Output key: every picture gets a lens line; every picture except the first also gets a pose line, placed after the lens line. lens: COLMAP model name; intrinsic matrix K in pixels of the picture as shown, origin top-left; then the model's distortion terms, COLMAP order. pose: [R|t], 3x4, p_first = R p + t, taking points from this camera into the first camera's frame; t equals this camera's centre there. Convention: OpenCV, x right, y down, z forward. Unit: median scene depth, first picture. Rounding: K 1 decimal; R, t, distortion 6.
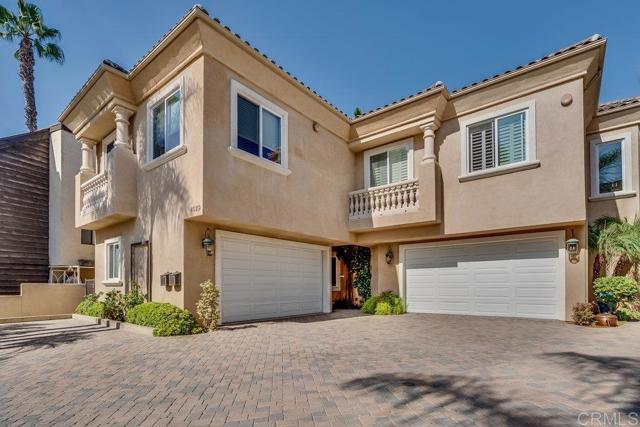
lens RADIAL K [[320.8, 0, 320.2], [0, 320.8, 282.7], [0, 0, 1]] dist [0.000015, 0.000136]
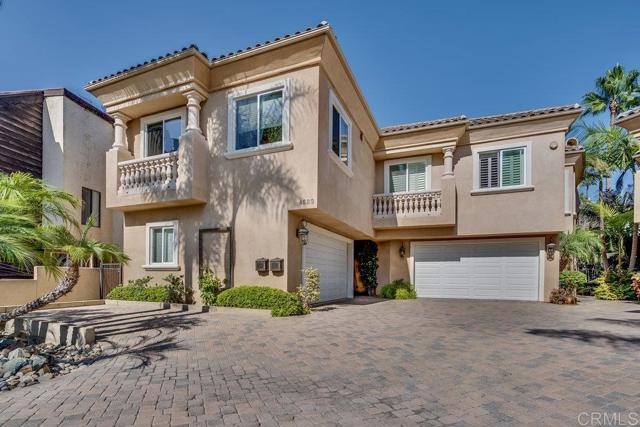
lens RADIAL K [[305.7, 0, 319.8], [0, 305.7, 277.7], [0, 0, 1]] dist [-0.000683, 0.000071]
pose [[0.964259, 0.014221, 0.264579, -0.460516], [-0.017014, 0.999821, 0.008270, 0.016889], [-0.264414, -0.012476, 0.964329, -0.027989]]
